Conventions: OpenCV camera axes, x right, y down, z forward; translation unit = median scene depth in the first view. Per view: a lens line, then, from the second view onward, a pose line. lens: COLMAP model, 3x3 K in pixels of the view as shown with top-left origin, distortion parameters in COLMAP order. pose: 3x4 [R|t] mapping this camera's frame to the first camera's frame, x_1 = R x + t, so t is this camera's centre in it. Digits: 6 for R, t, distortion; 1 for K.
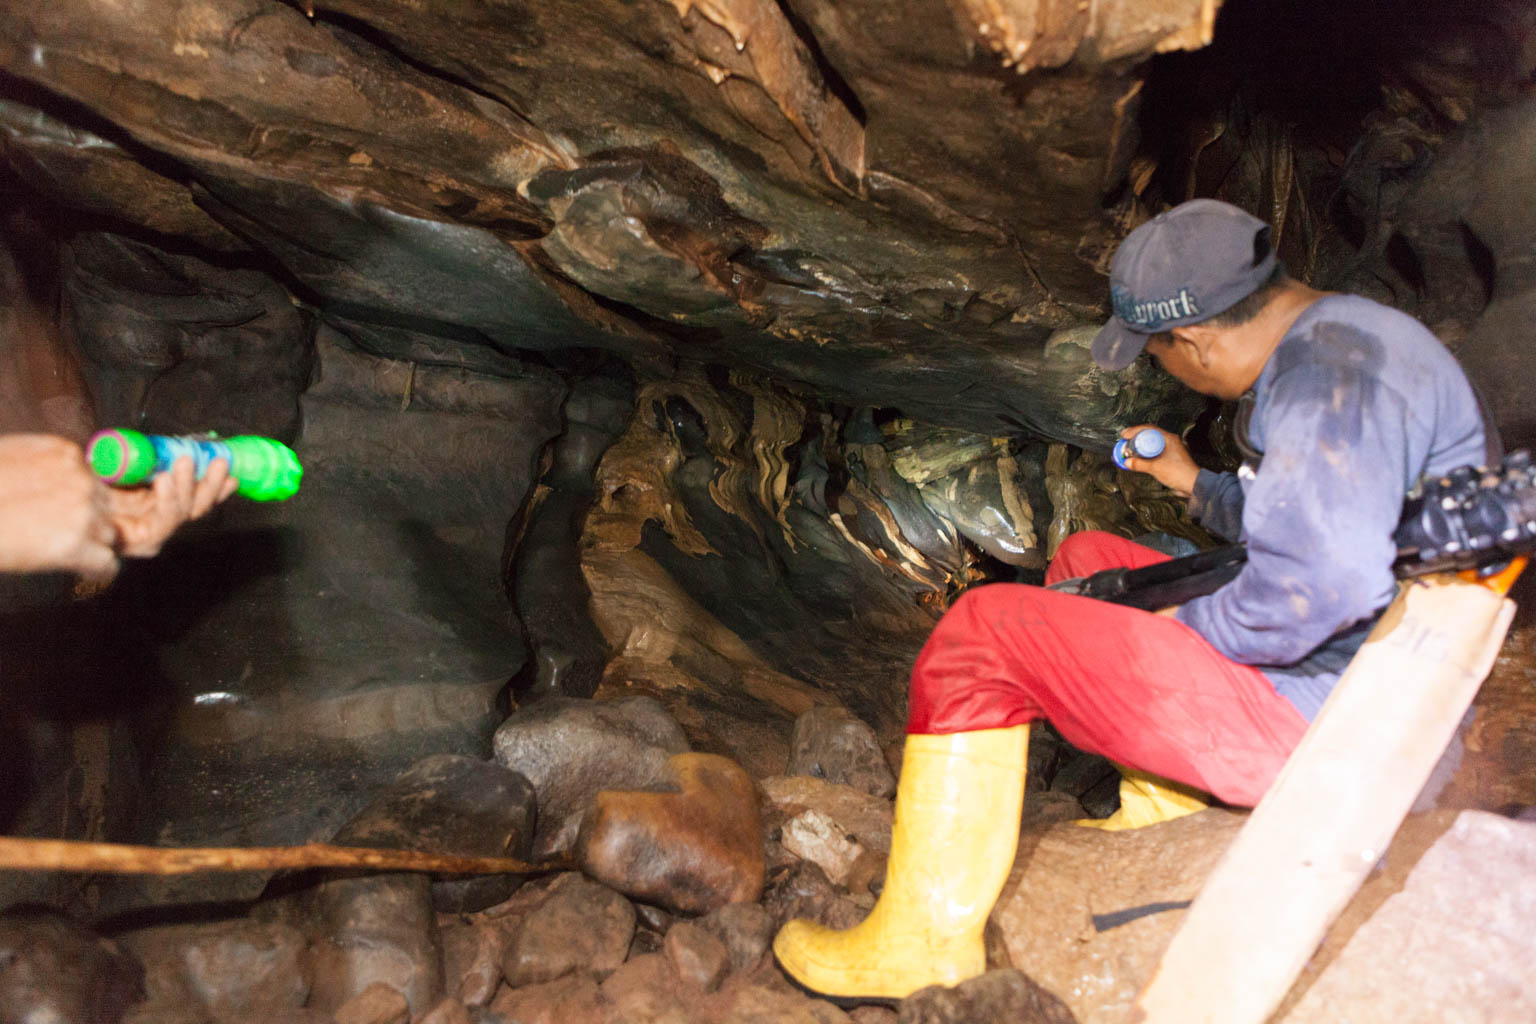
lens RADIAL K [[1025.0, 0, 763.9], [0, 1025.0, 513.8], [0, 0, 1]] dist [-0.021885, 0.013616]
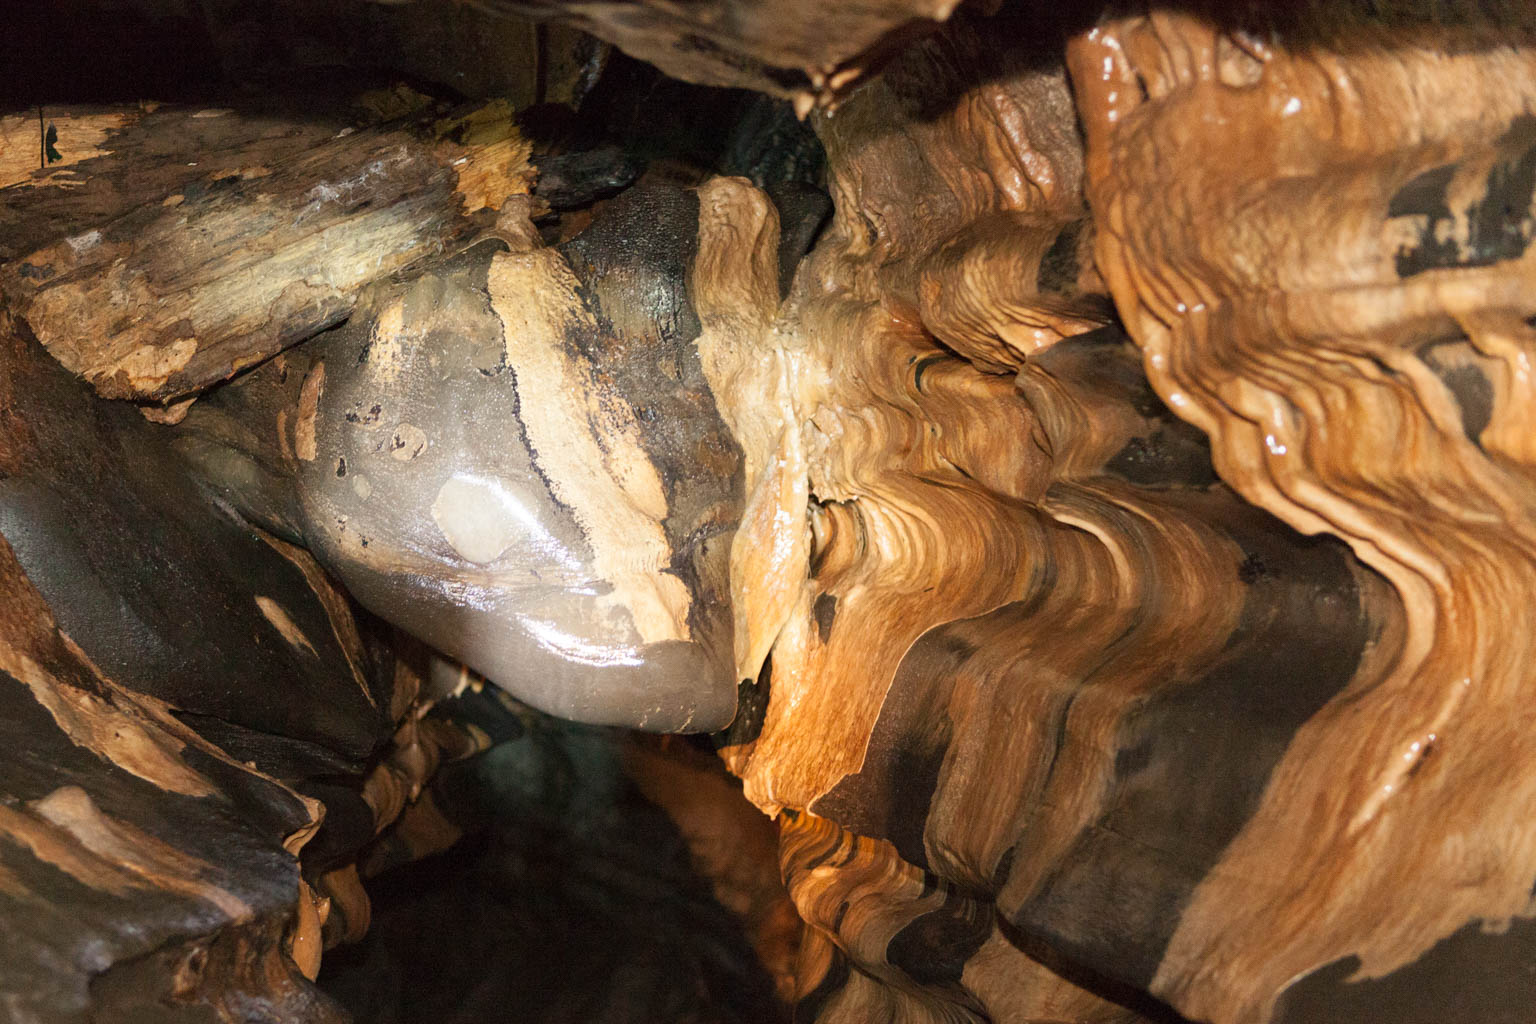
lens RADIAL K [[2266.2, 0, 767.0], [0, 2266.2, 512.3], [0, 0, 1]] dist [-0.006331, 0.000000]
pose [[0.940141, -0.080868, 0.331051, 0.116196], [0.084448, 0.996421, 0.003582, 0.004828], [-0.330156, 0.024588, 0.943606, 0.510929]]
